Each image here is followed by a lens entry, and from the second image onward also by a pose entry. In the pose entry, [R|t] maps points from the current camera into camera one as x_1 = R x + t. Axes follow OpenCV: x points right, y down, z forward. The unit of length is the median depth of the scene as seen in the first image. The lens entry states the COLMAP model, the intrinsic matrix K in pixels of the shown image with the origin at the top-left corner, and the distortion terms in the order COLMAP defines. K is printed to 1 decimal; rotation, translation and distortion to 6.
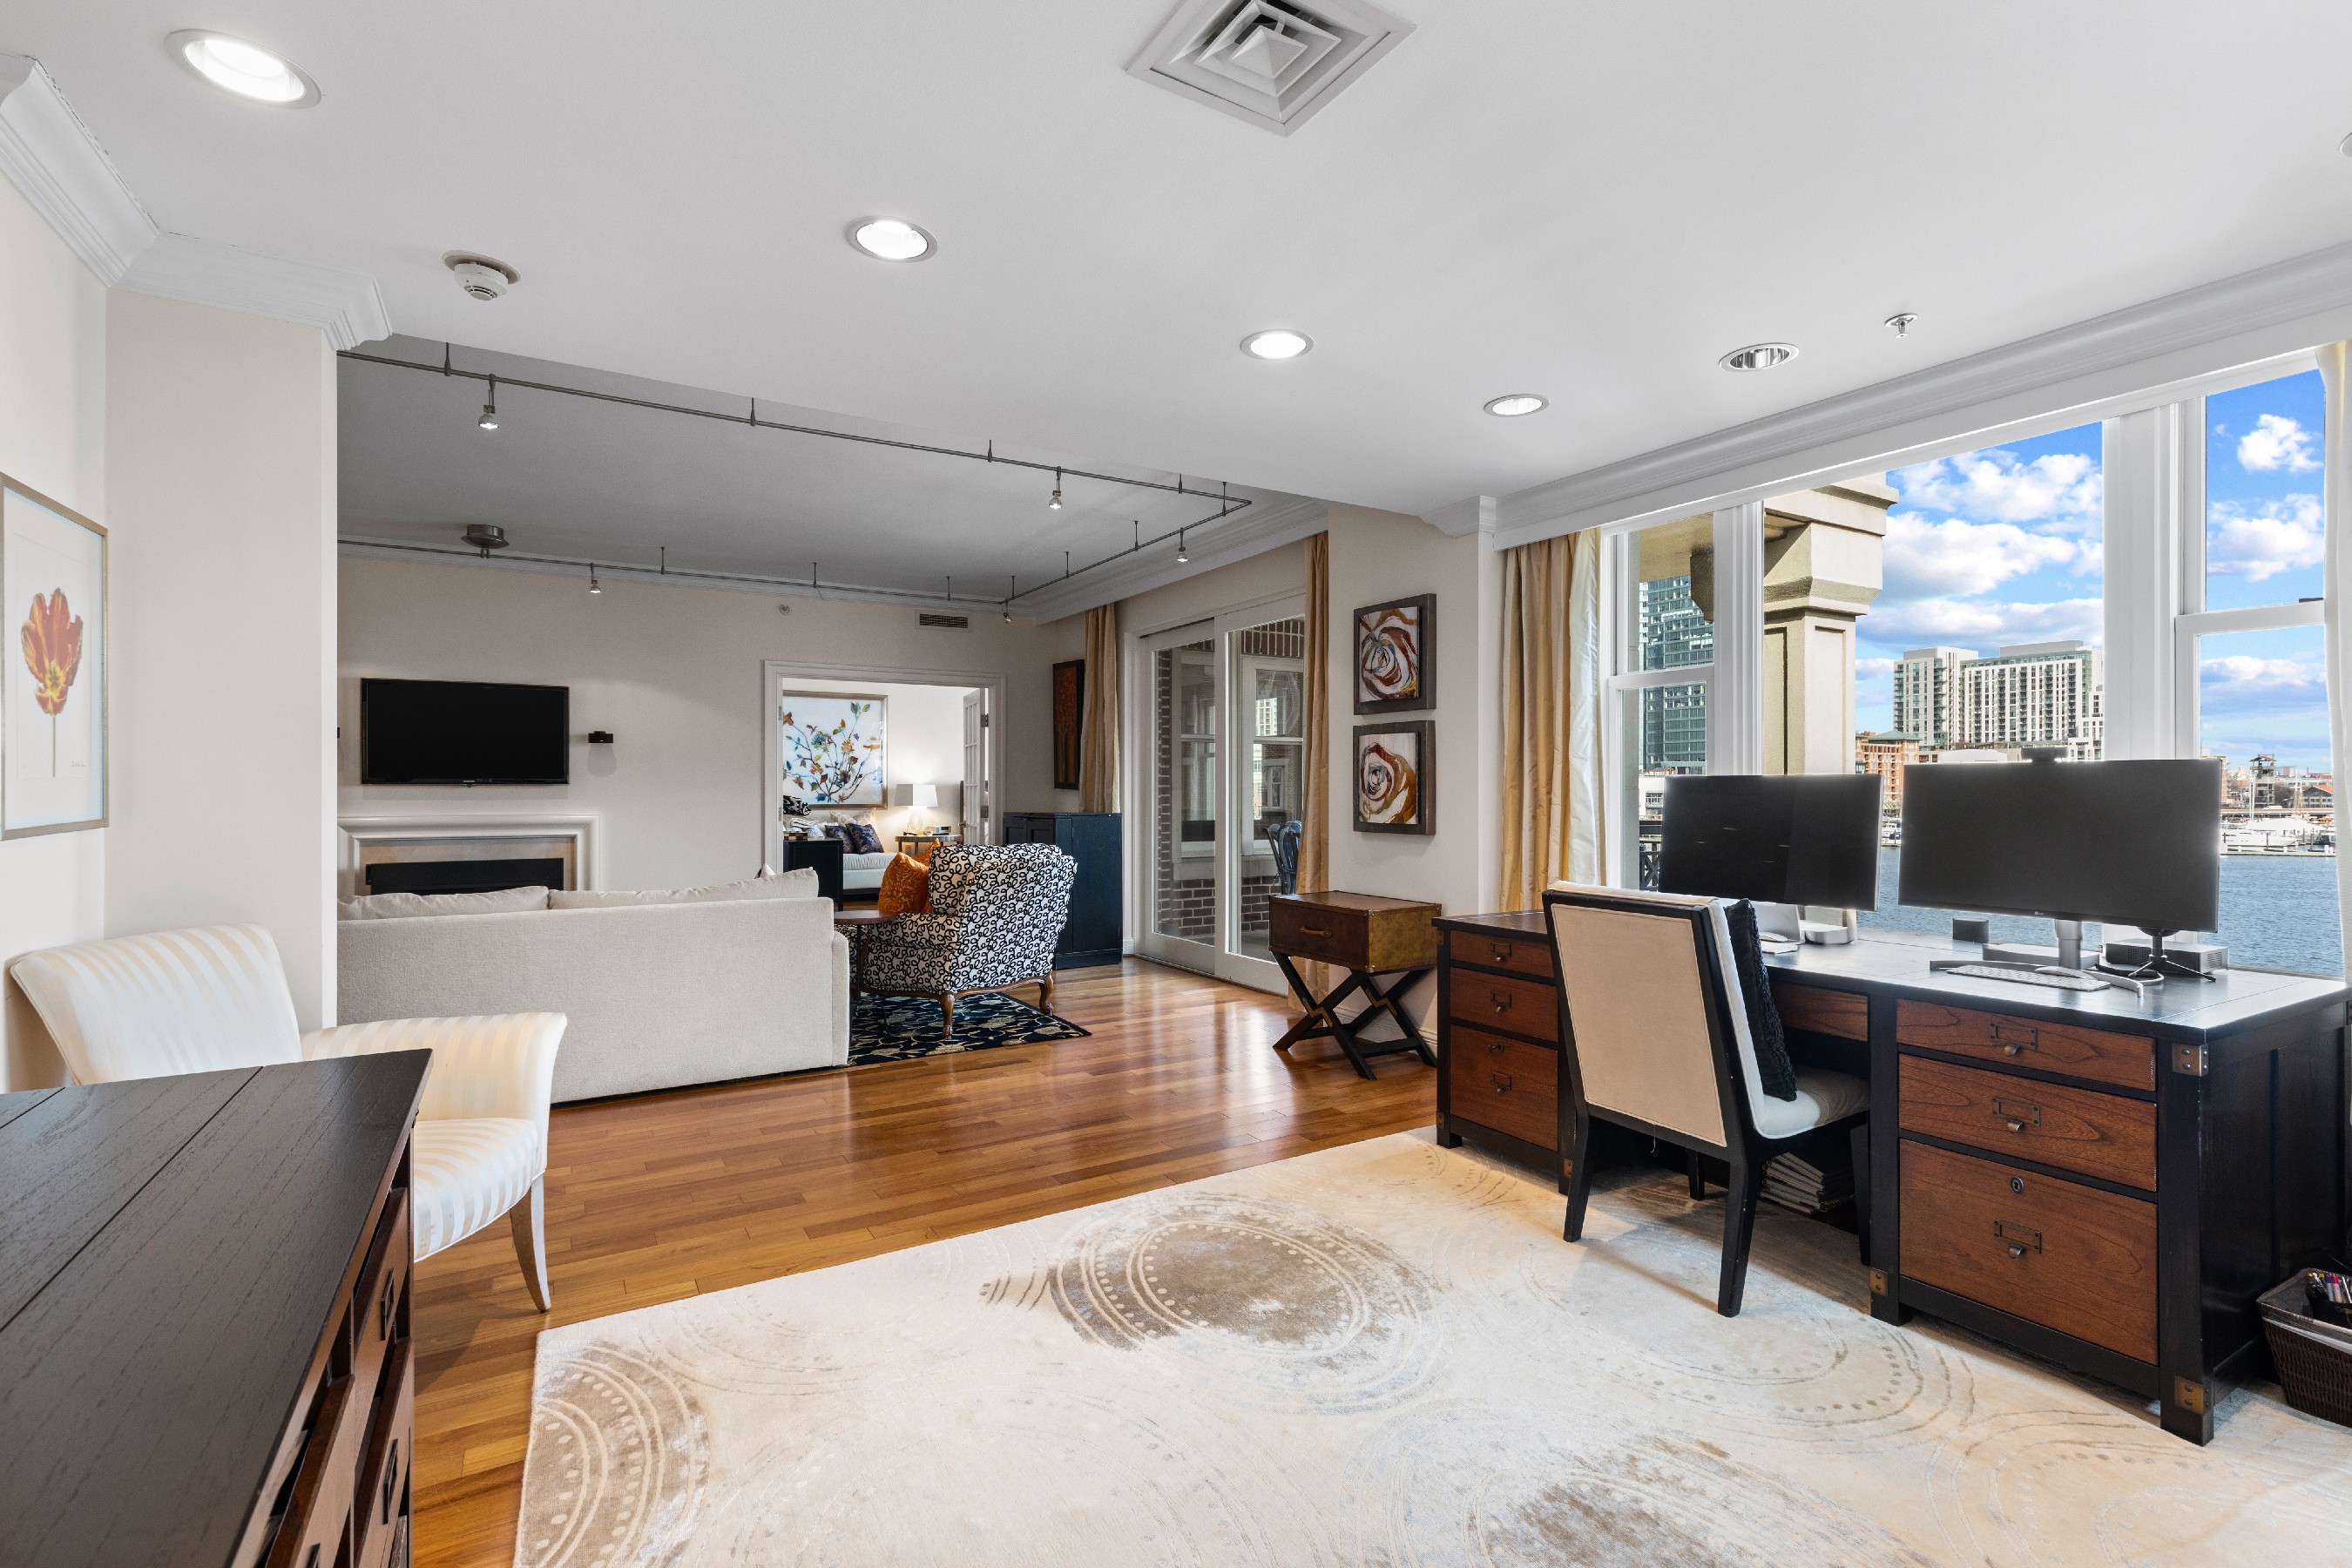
lens RADIAL K [[1069.2, 0, 1199.3], [0, 1069.2, 791.5], [0, 0, 1]] dist [0.008081, -0.001419]
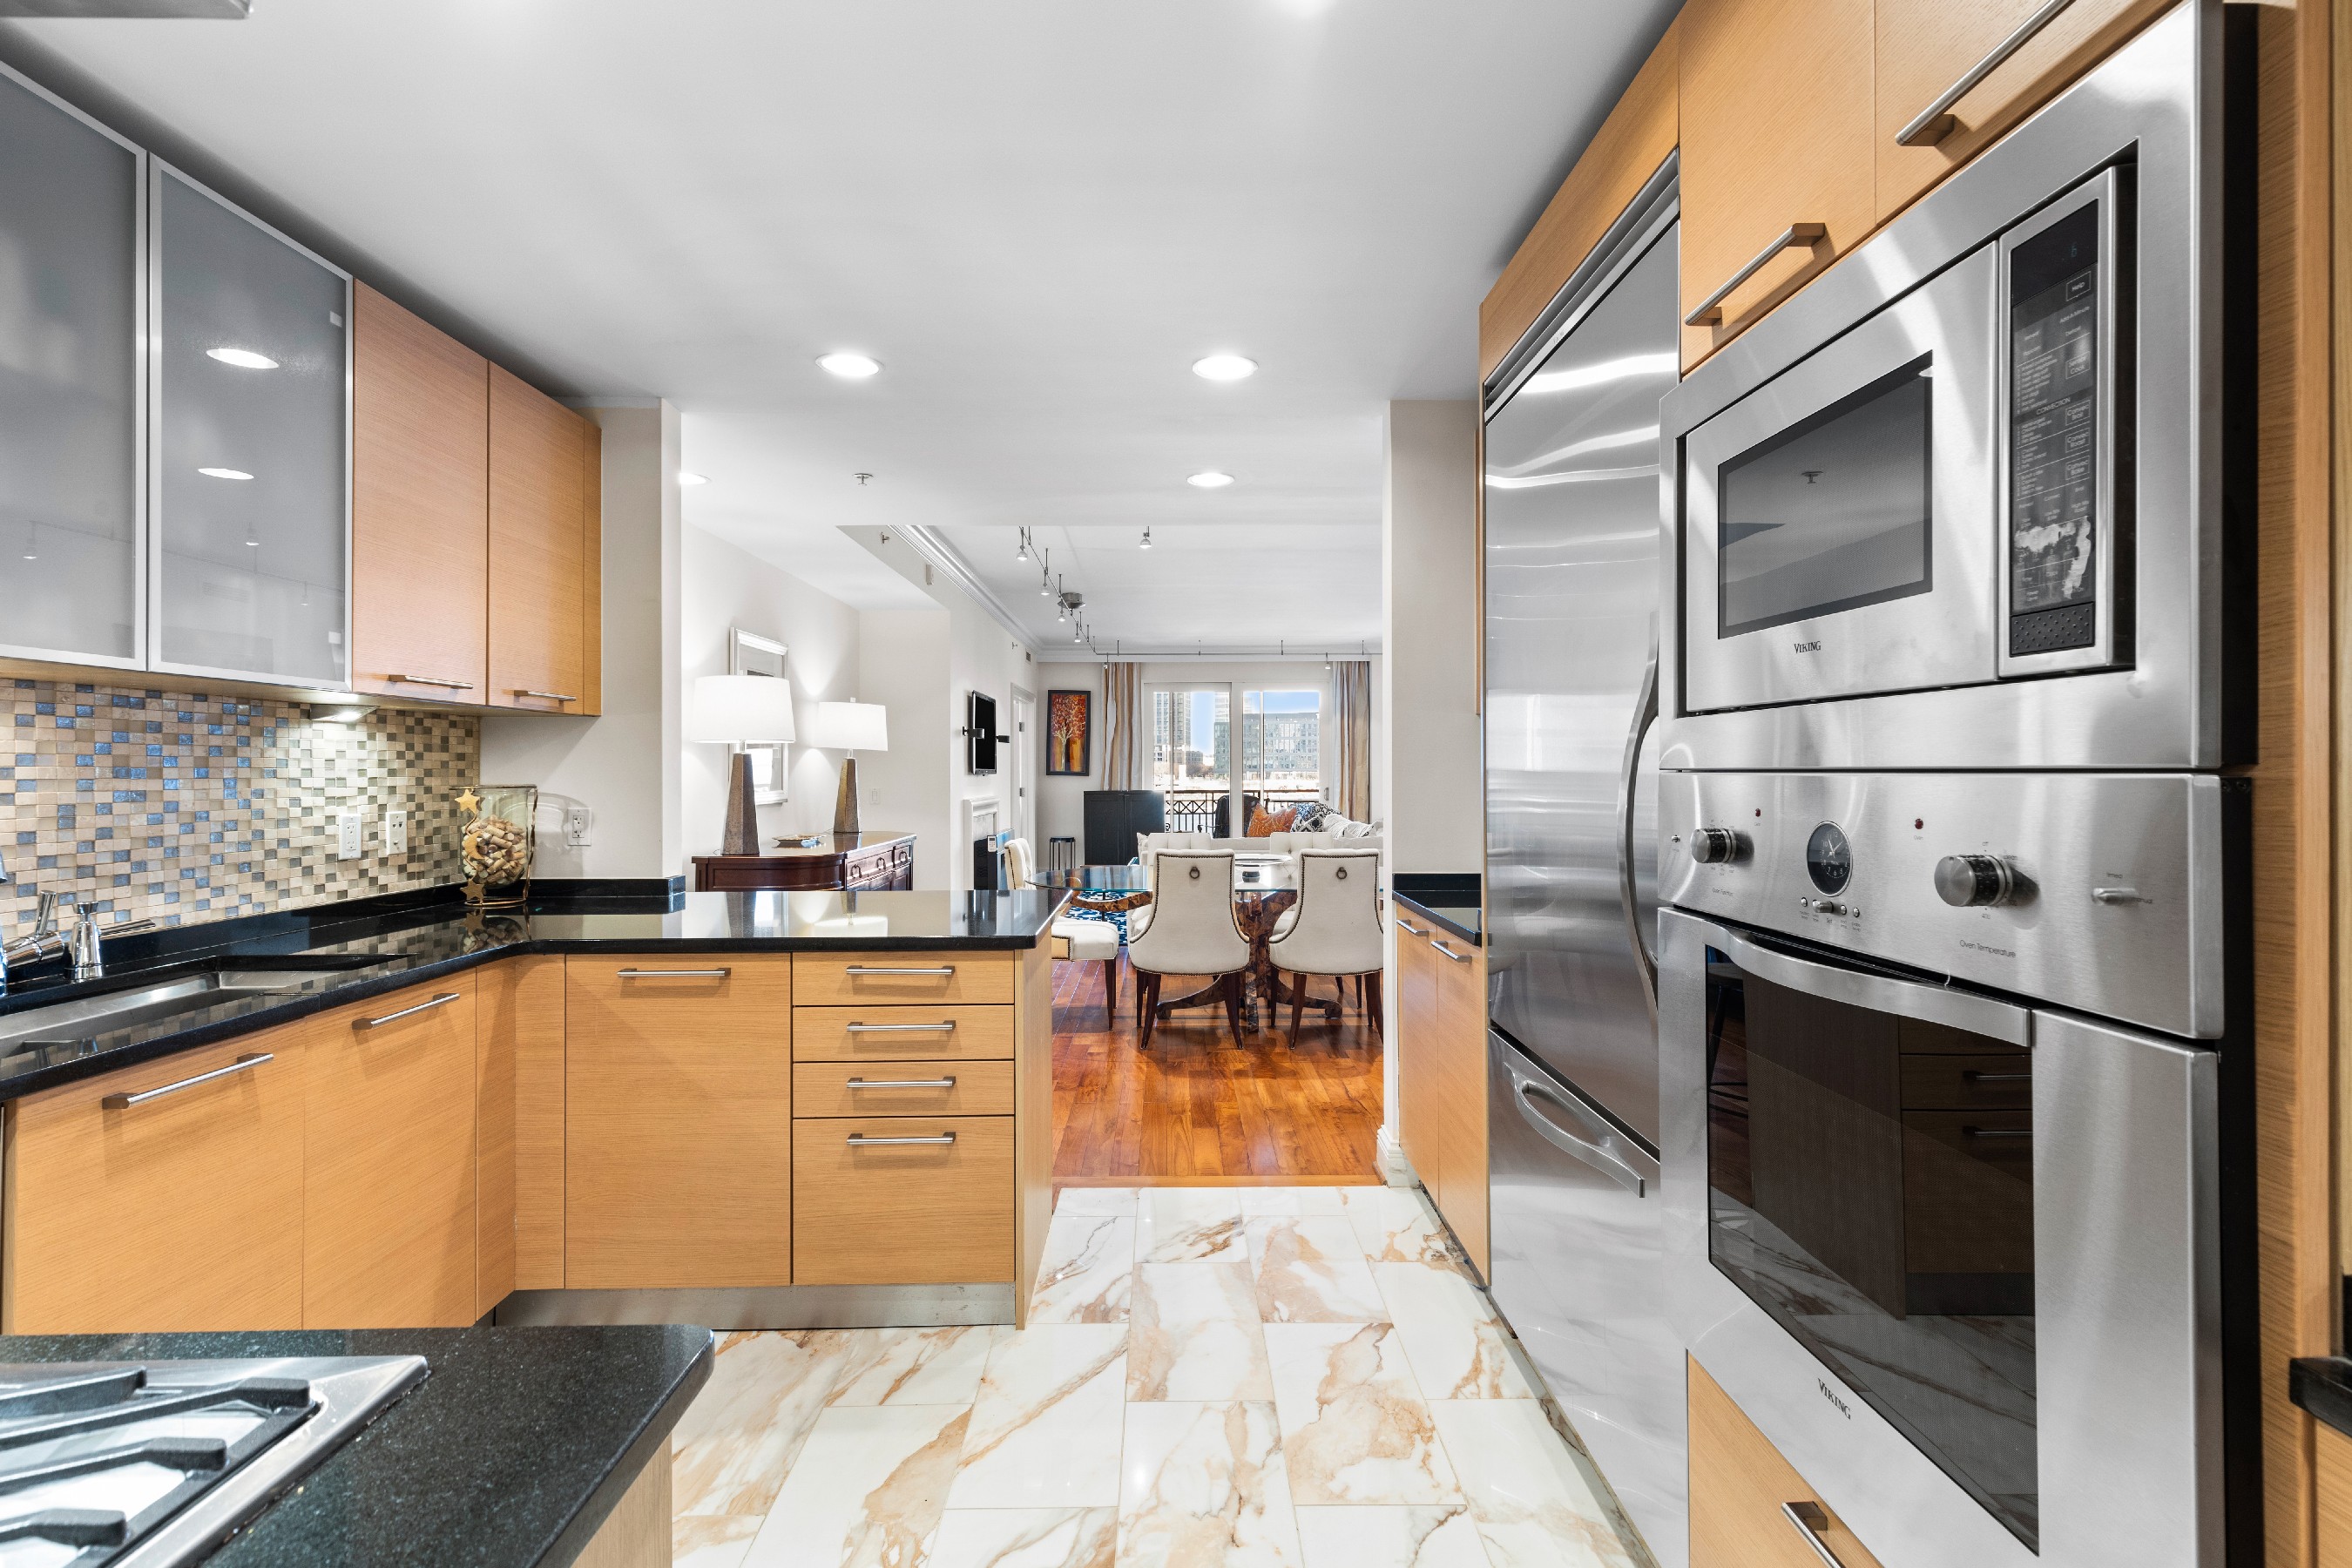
lens RADIAL K [[1069.2, 0, 1176.9], [0, 1069.2, 767.6], [0, 0, 1]] dist [0.008081, -0.001419]
pose [[0.510760, 0.002639, 0.859719, -2.328245], [0.002833, 0.999985, -0.004753, -0.009741], [-0.859719, 0.004863, 0.510745, 0.189709]]
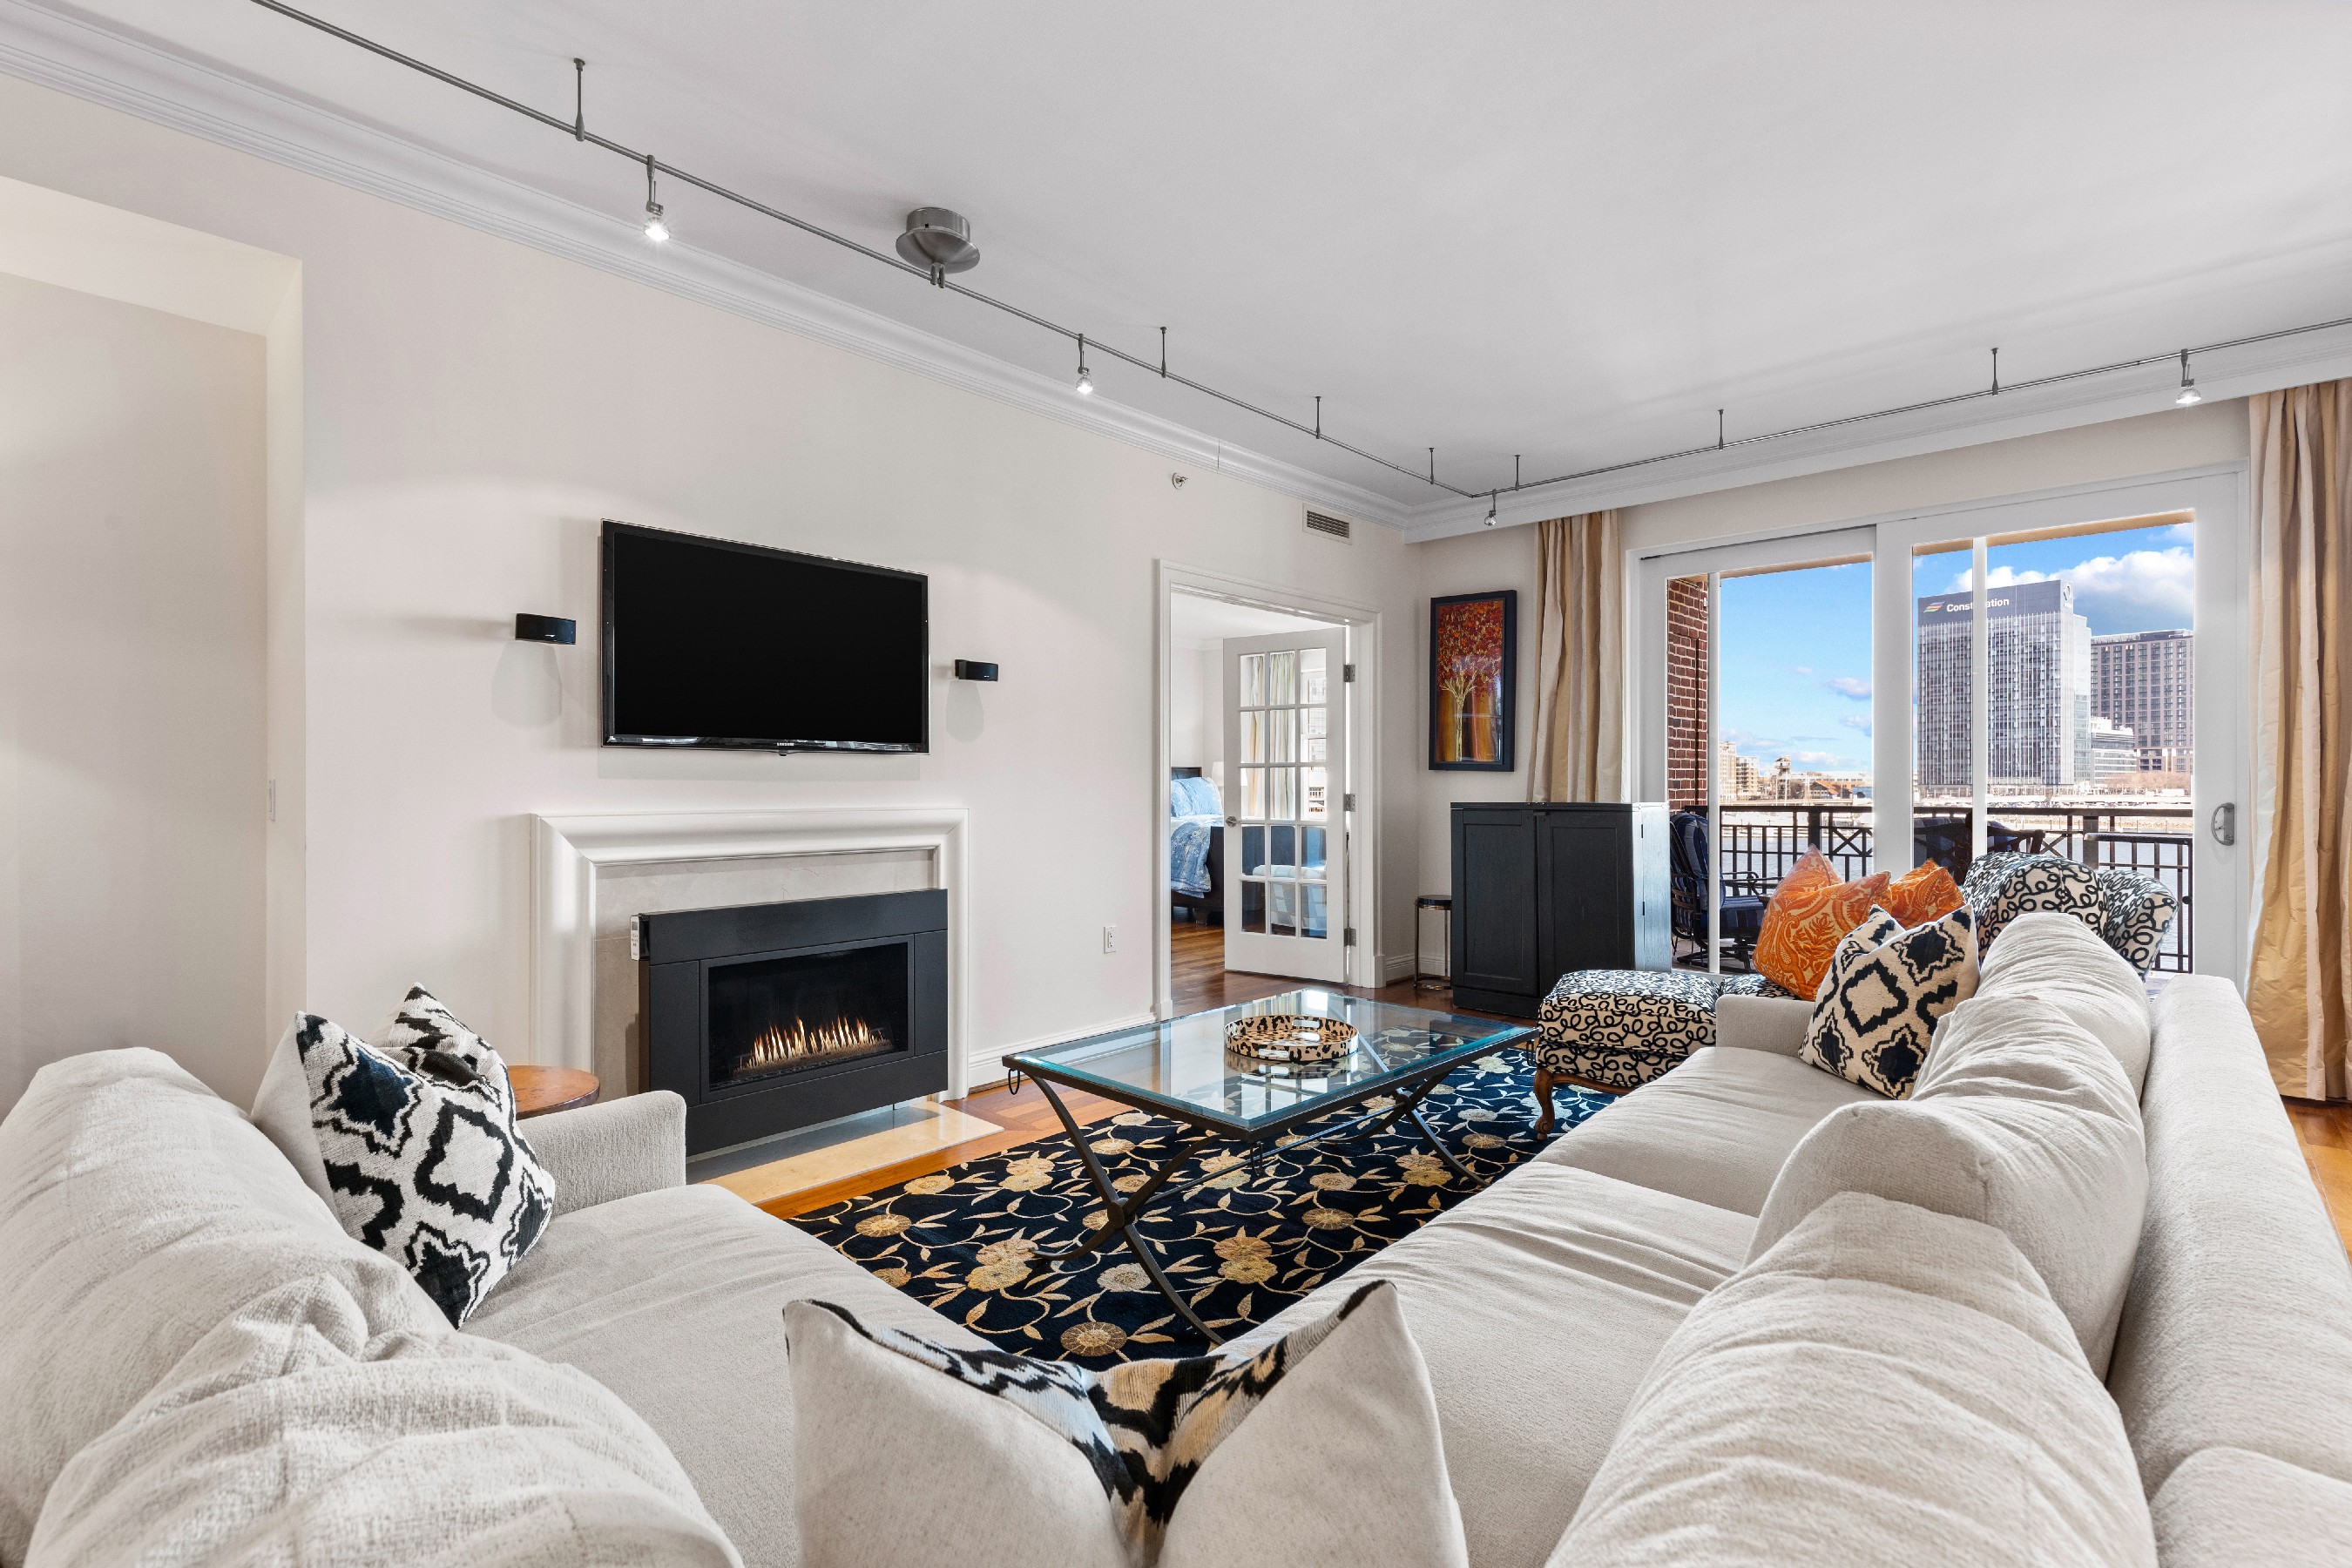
lens RADIAL K [[1069.2, 0, 1190.8], [0, 1069.2, 782.0], [0, 0, 1]] dist [0.008081, -0.001419]
pose [[0.960319, 0.000952, 0.278903, -0.882929], [0.000258, 0.999991, -0.004302, 0.014914], [-0.278905, 0.004203, 0.960310, 0.636058]]
